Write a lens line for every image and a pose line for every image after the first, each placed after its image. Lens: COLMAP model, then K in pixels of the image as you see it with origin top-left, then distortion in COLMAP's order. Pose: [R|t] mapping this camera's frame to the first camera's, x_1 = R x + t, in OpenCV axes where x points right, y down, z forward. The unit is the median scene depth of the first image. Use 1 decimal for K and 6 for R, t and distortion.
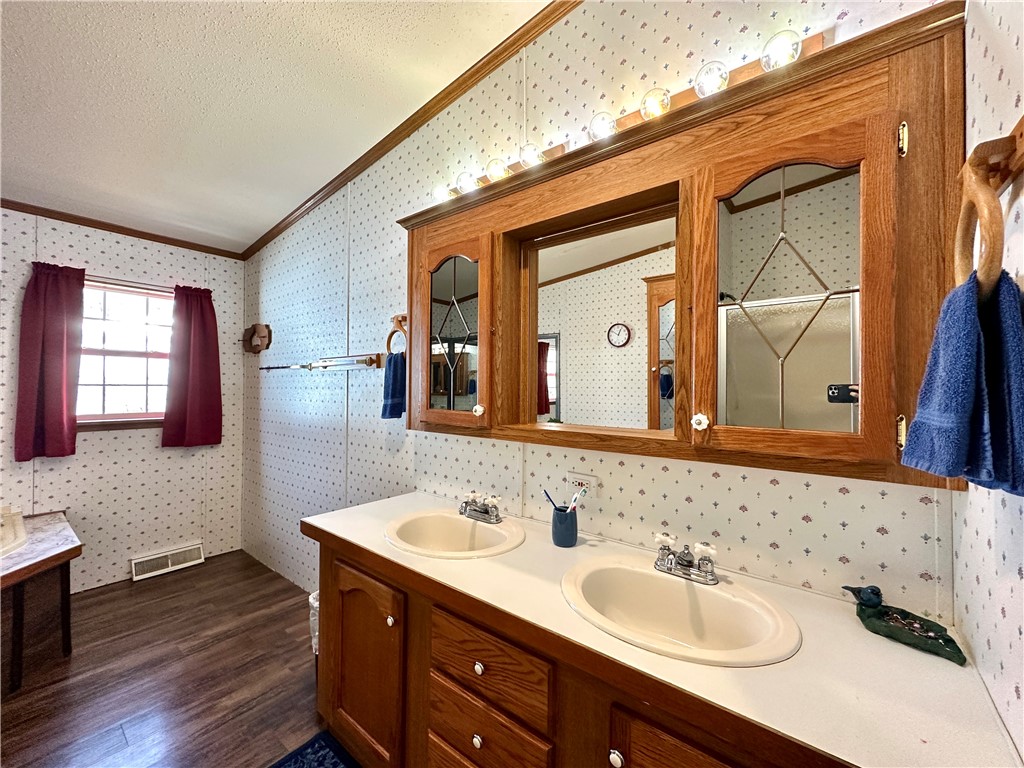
lens RADIAL K [[407.2, 0, 513.2], [0, 407.2, 385.9], [0, 0, 1]] dist [-0.004539, 0.000288]
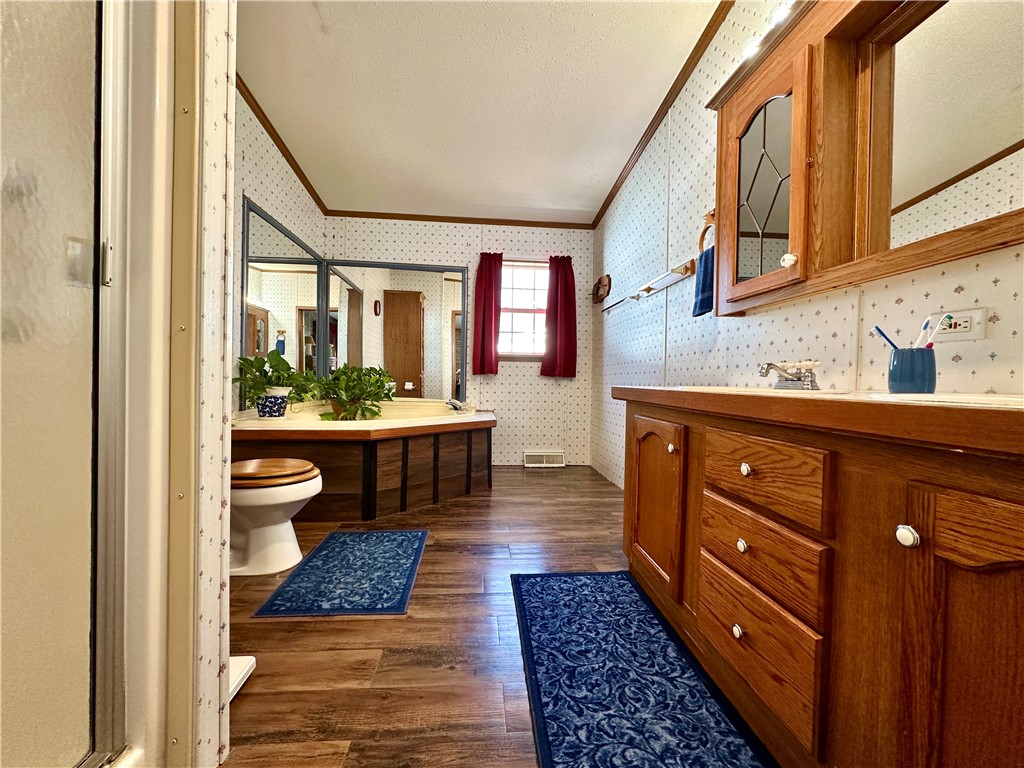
lens RADIAL K [[407.2, 0, 513.2], [0, 407.2, 385.9], [0, 0, 1]] dist [-0.004539, 0.000288]
pose [[0.681221, 0.011467, -0.731988, 0.122362], [-0.005365, 0.999929, 0.010671, 0.258852], [0.732058, -0.003342, 0.681234, -0.014876]]
